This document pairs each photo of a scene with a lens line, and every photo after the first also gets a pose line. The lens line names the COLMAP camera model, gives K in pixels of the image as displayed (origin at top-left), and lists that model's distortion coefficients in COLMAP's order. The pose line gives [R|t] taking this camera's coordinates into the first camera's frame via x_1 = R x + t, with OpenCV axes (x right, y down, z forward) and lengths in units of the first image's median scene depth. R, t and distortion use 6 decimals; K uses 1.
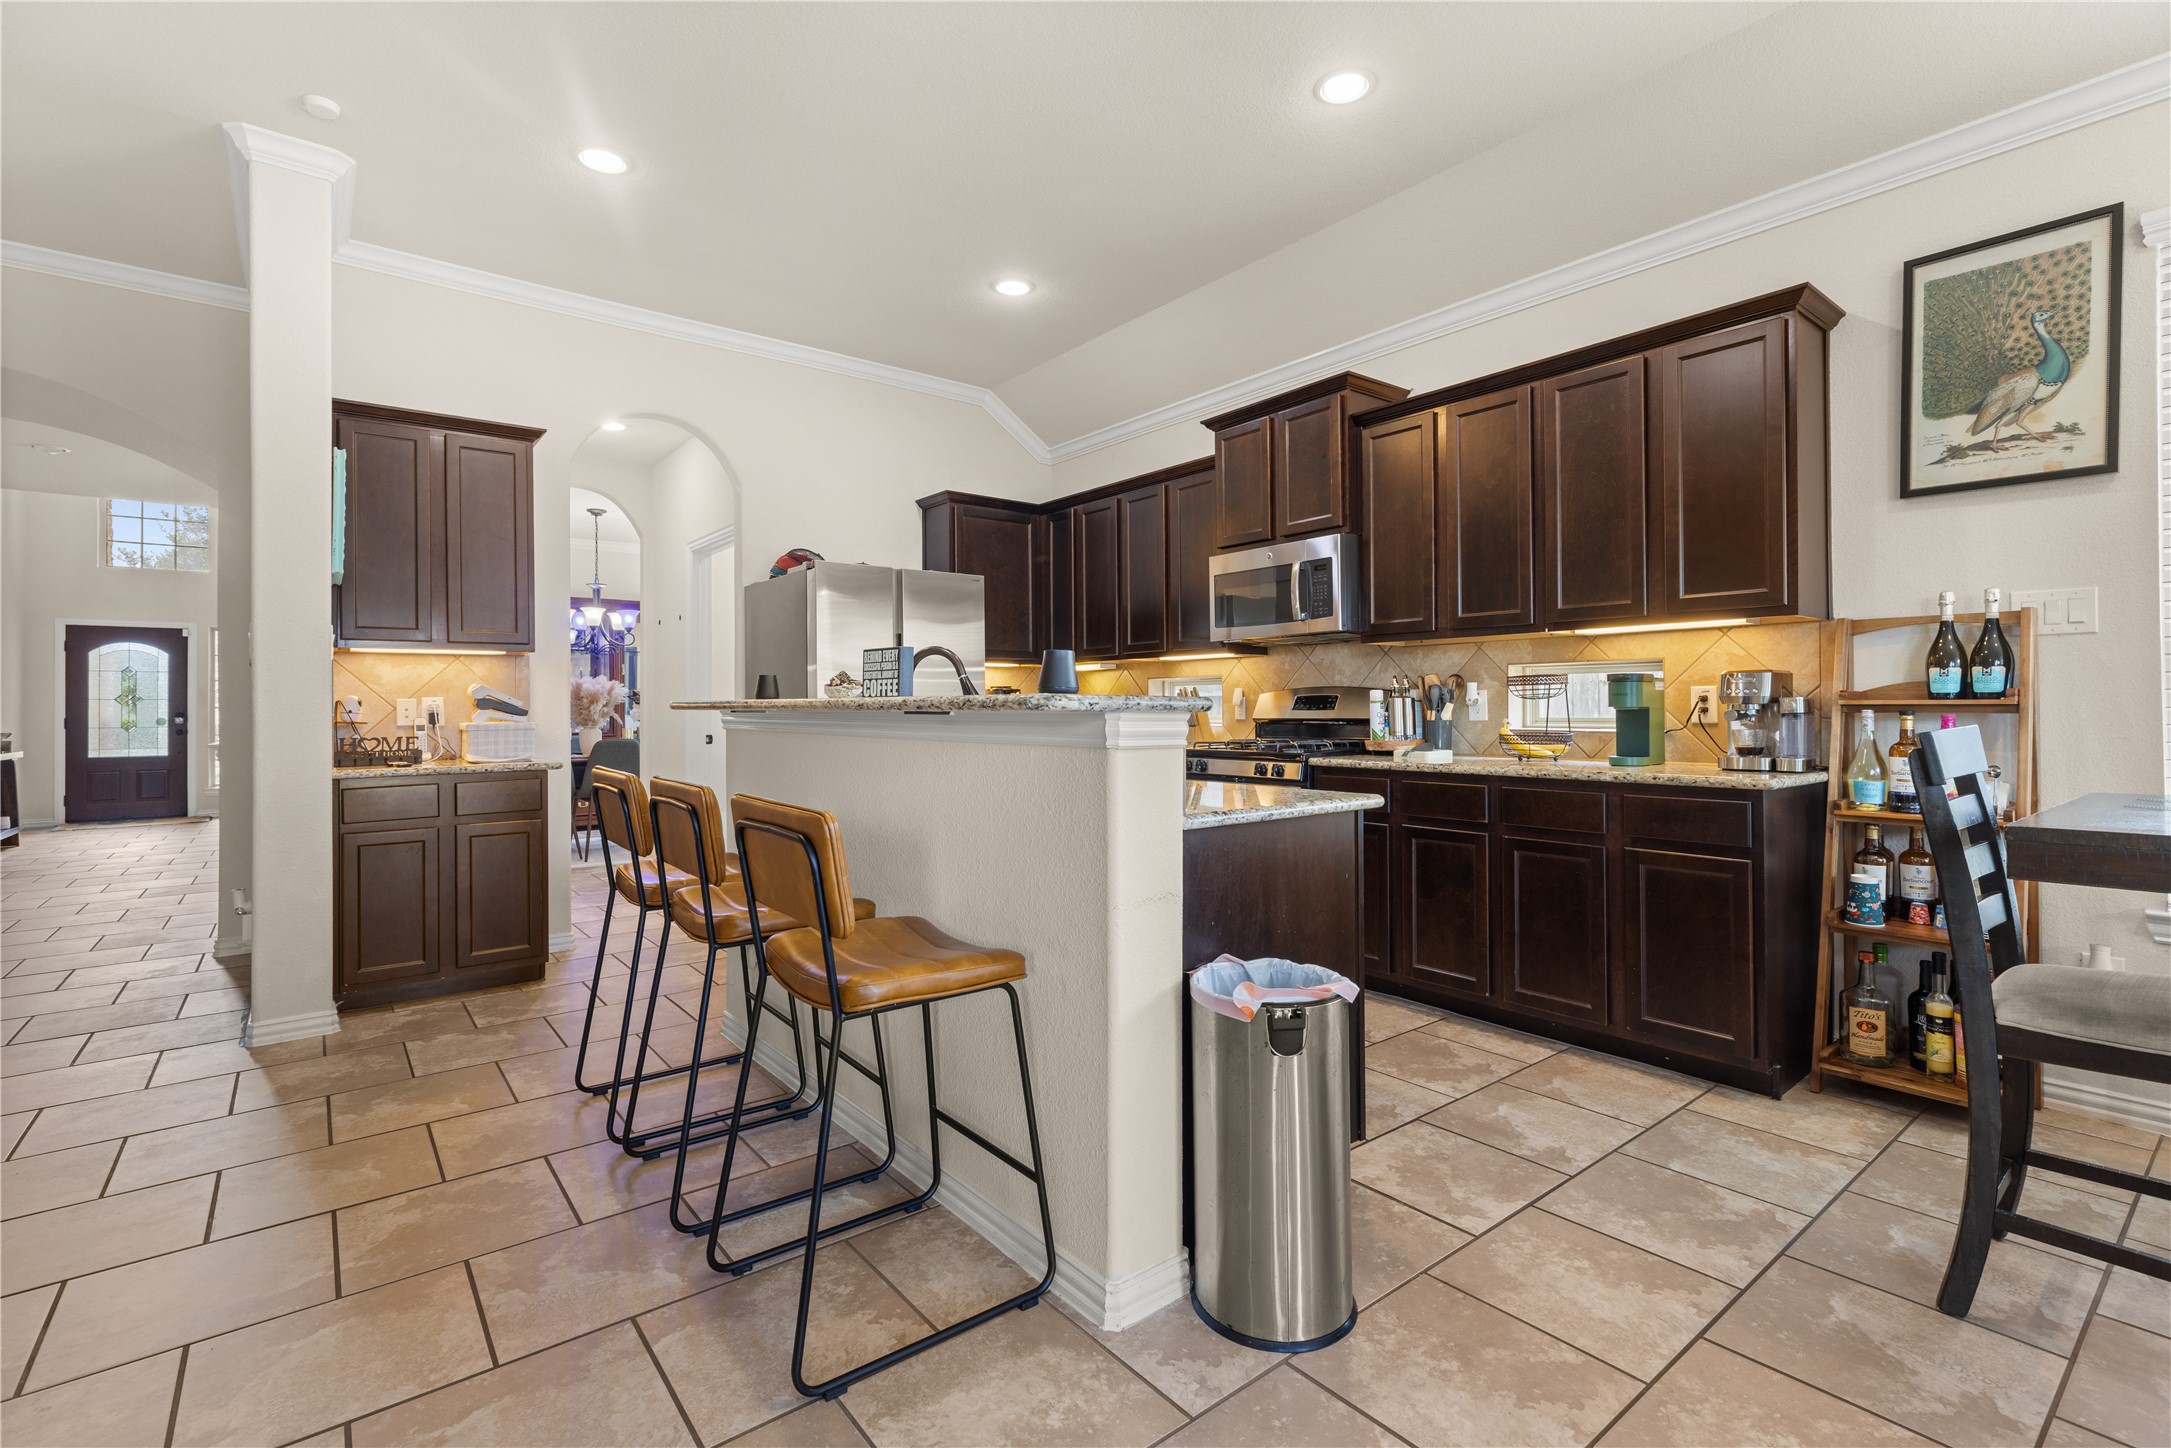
lens RADIAL K [[987.6, 0, 1082.5], [0, 987.6, 696.3], [0, 0, 1]] dist [0.007714, -0.000761]
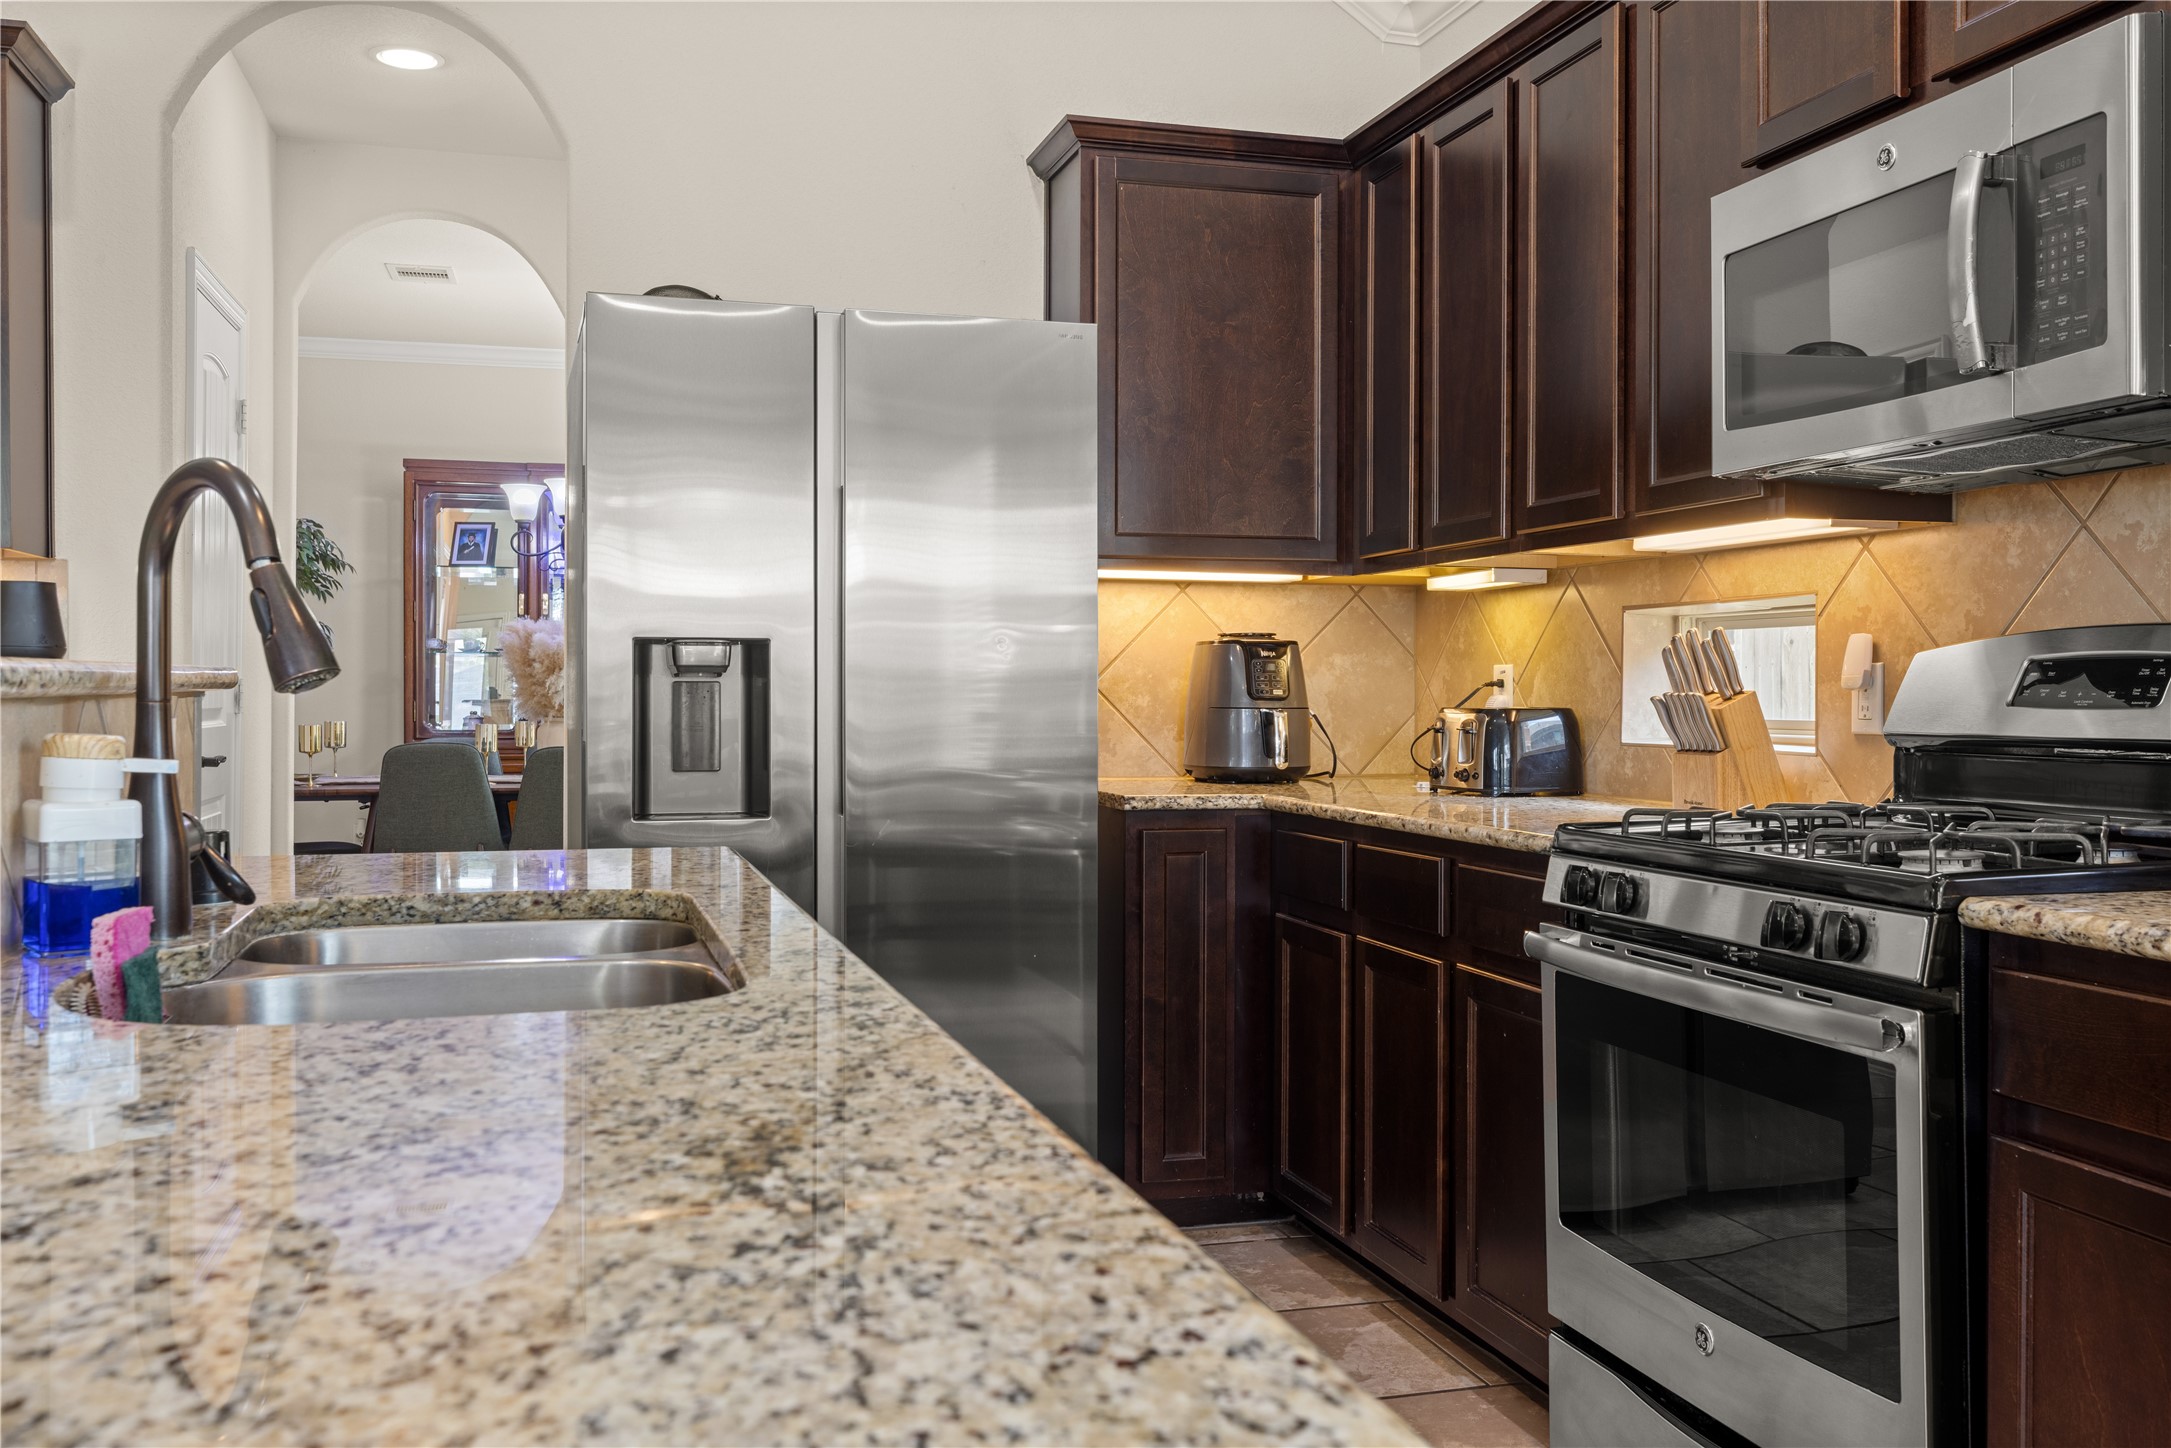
lens RADIAL K [[1861.9, 0, 1088.1], [0, 1861.9, 703.7], [0, 0, 1]] dist [0.006792, 0.006995]
pose [[0.925571, 0.010973, -0.378414, 0.253469], [-0.002453, 0.999733, 0.022990, 0.002131], [0.378565, -0.020351, 0.925351, 0.590769]]
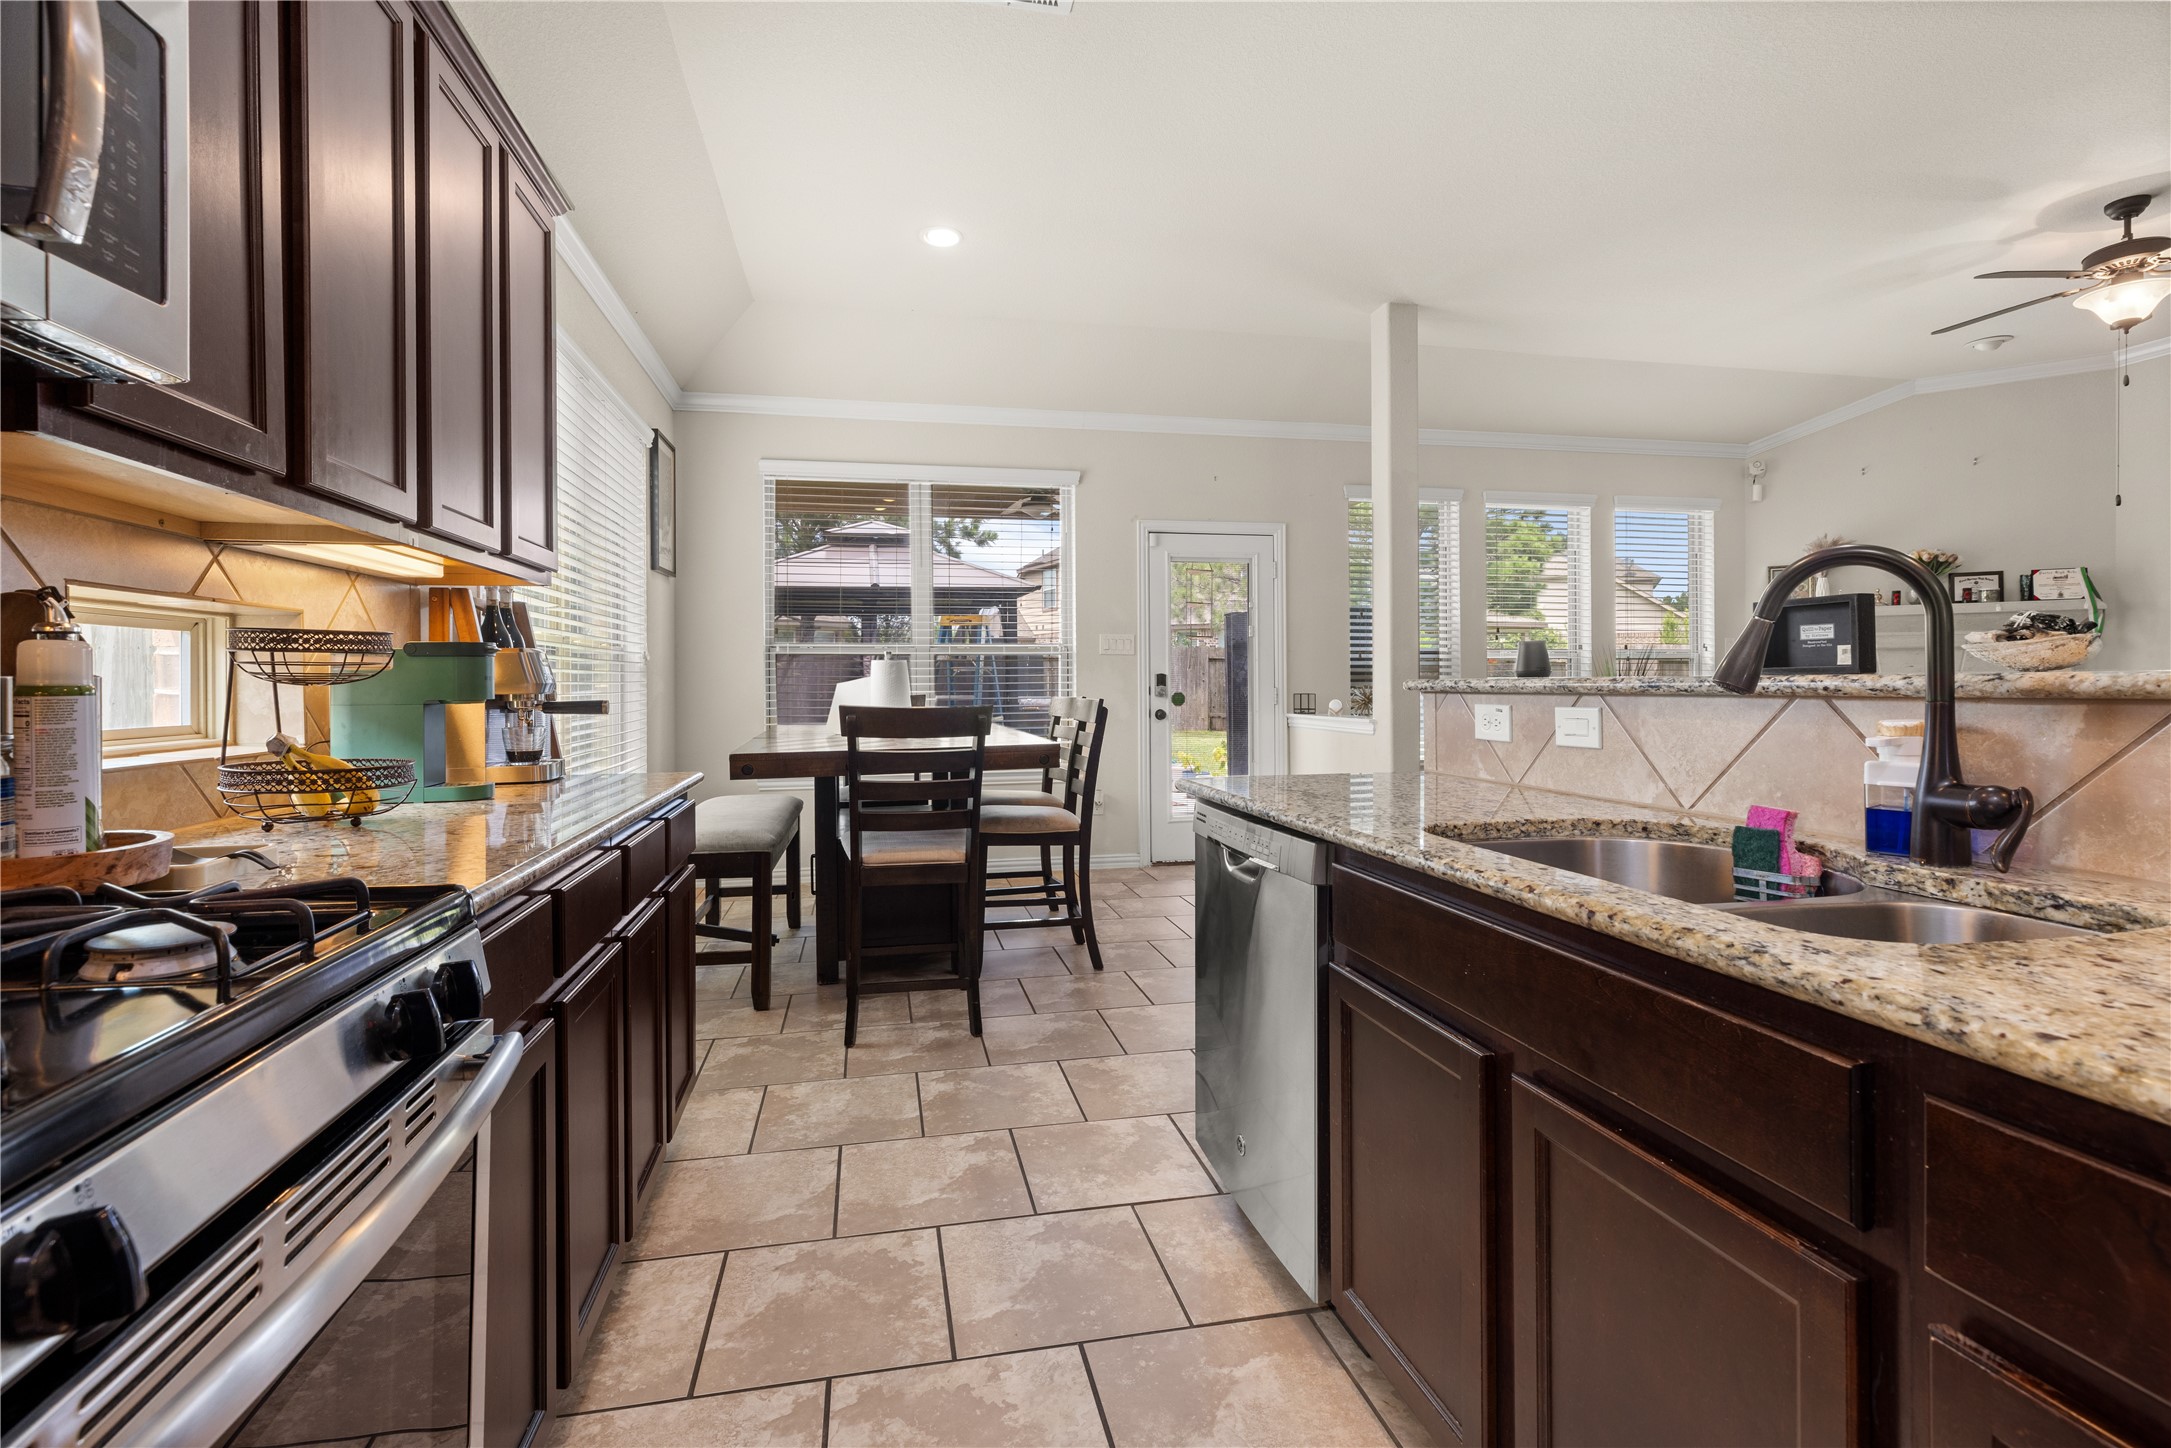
lens RADIAL K [[987.6, 0, 1063.9], [0, 987.6, 689.1], [0, 0, 1]] dist [0.007714, -0.000761]
pose [[-0.892912, 0.004228, 0.450211, -0.035114], [-0.000145, 0.999953, -0.009680, 0.010751], [-0.450230, -0.008709, -0.892870, 1.449043]]
